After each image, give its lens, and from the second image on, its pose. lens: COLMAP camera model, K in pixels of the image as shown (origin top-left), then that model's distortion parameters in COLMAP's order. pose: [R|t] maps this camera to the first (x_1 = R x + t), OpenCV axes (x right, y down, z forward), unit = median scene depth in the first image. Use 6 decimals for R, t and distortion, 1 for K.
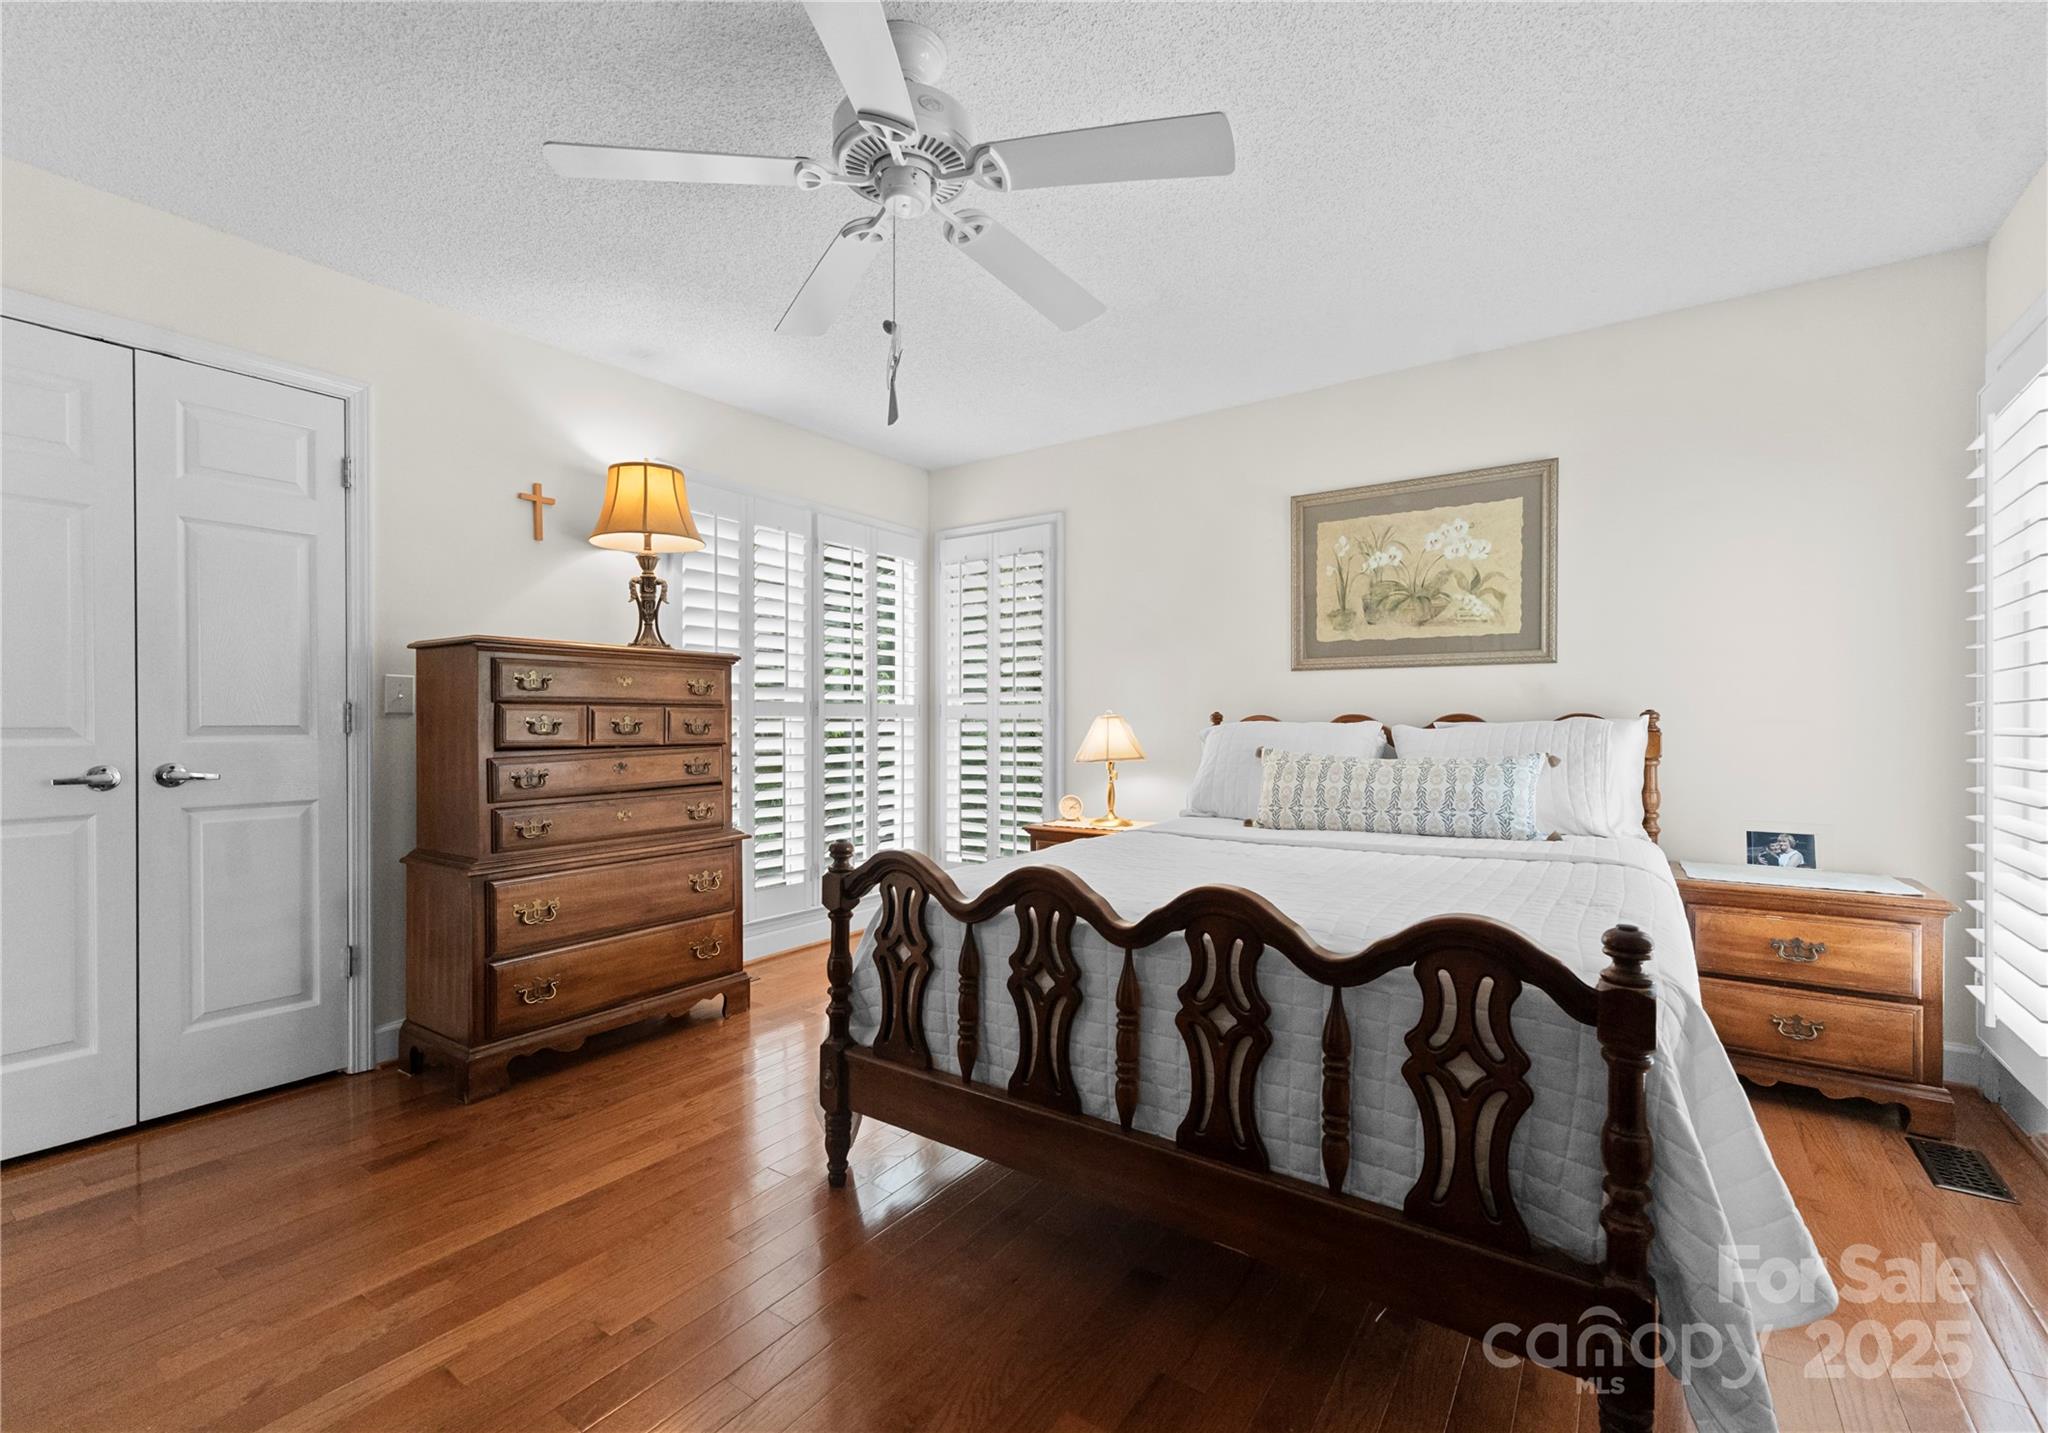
lens RADIAL K [[879.8, 0, 1031.5], [0, 879.8, 728.2], [0, 0, 1]] dist [0.001129, -0.000016]
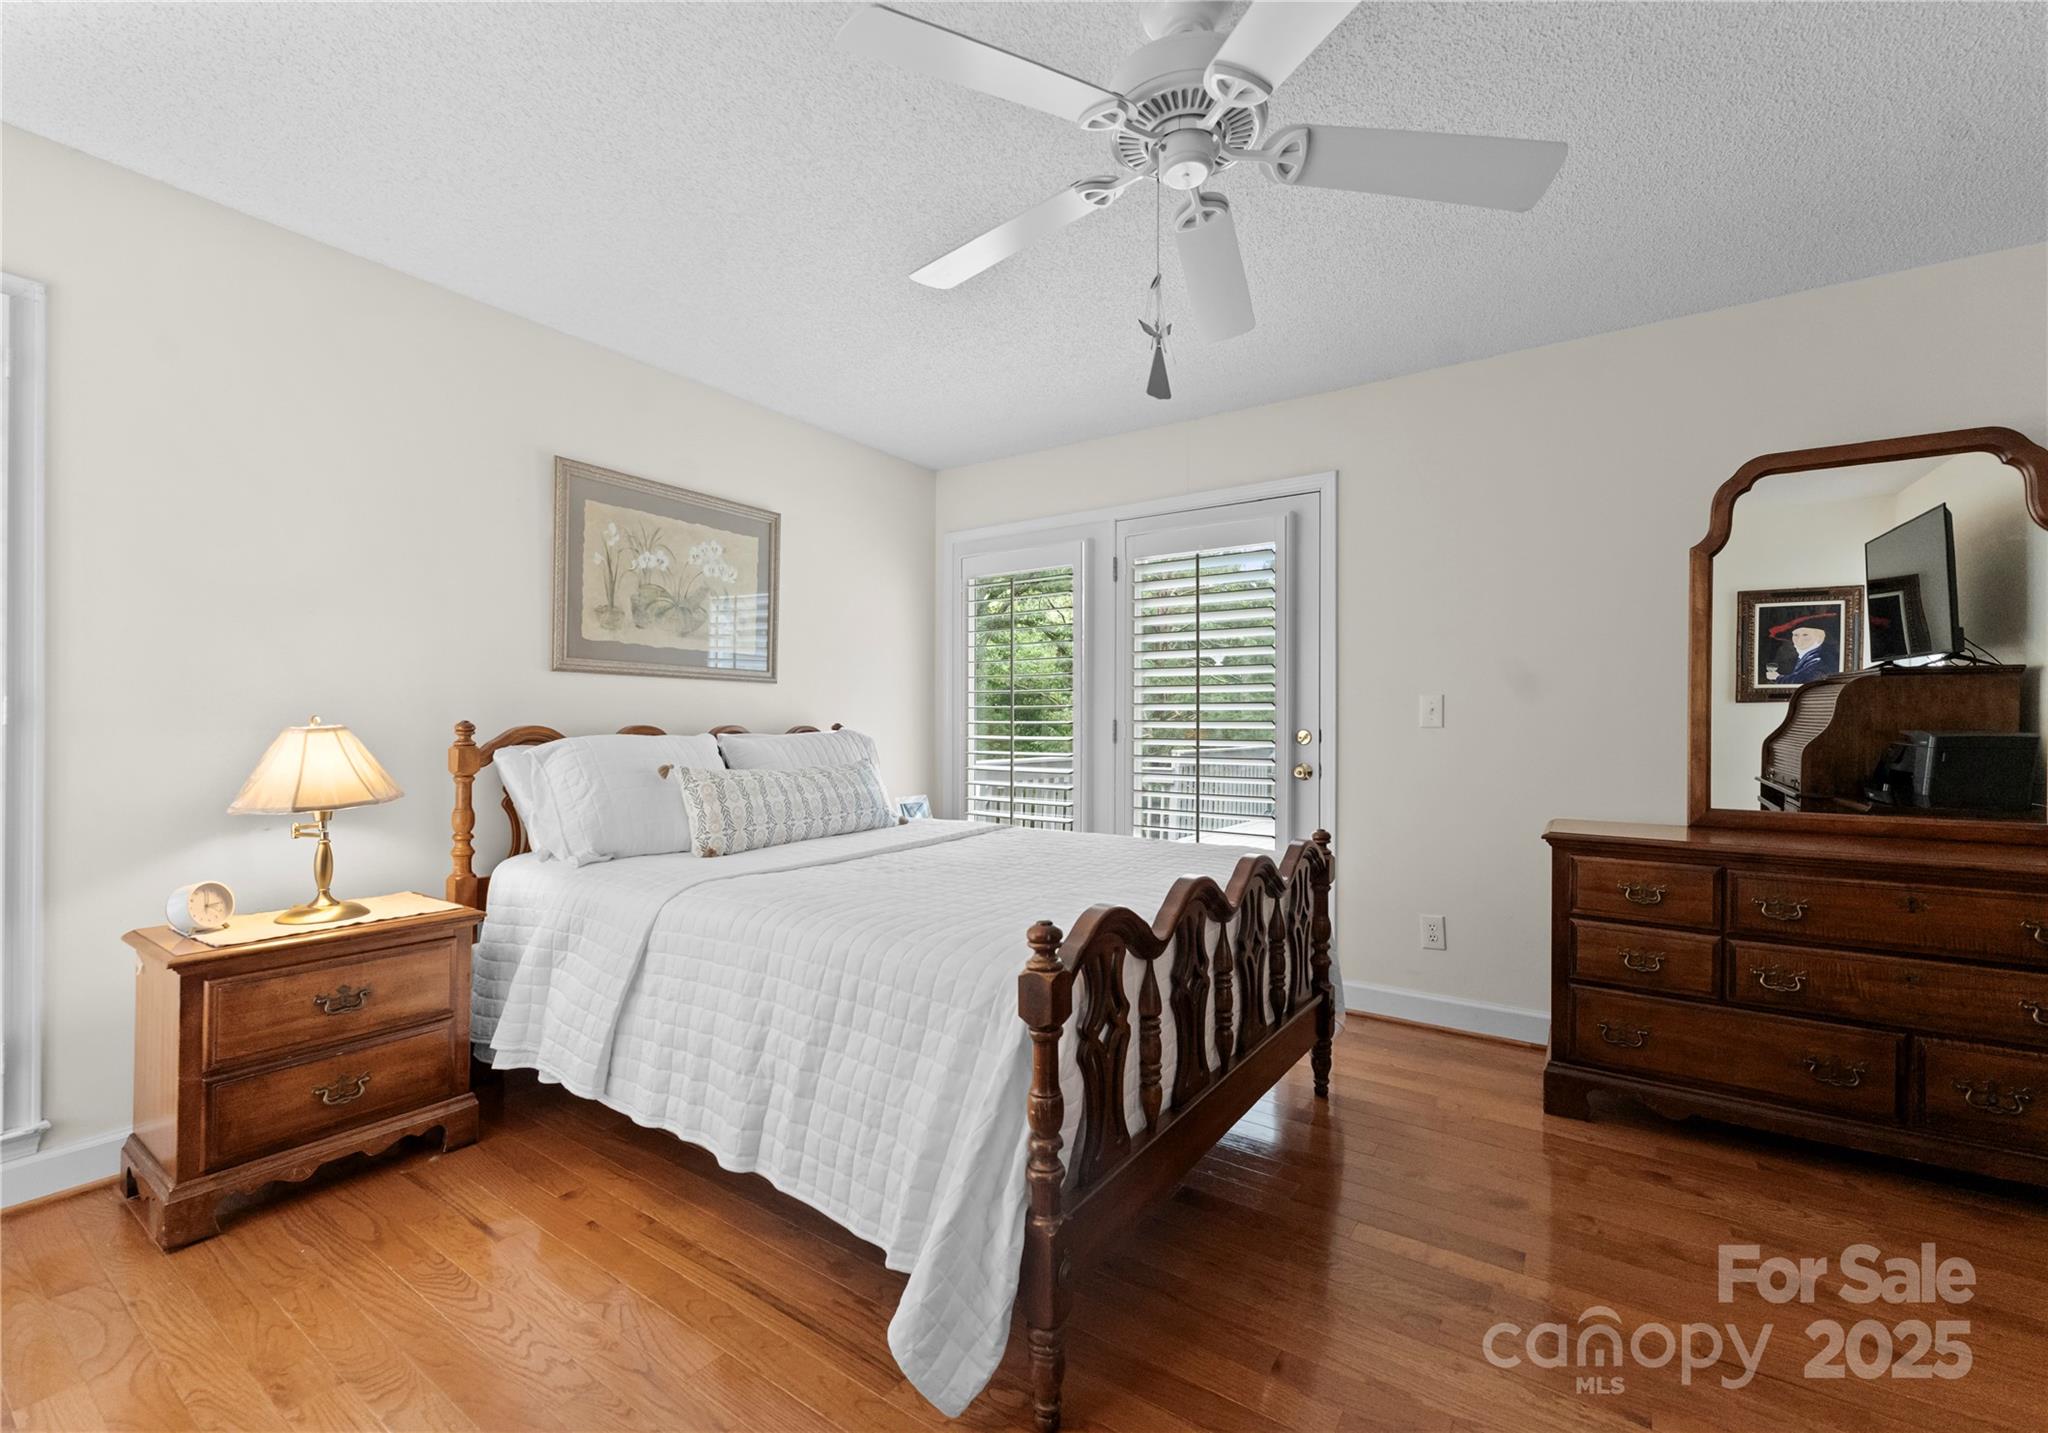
lens RADIAL K [[879.8, 0, 1029.5], [0, 879.8, 707.3], [0, 0, 1]] dist [0.001129, -0.000016]
pose [[-0.011011, 0.024964, 0.999628, -0.538028], [0.003121, 0.999684, -0.024931, -0.011282], [-0.999935, 0.002845, -0.011085, 0.606557]]
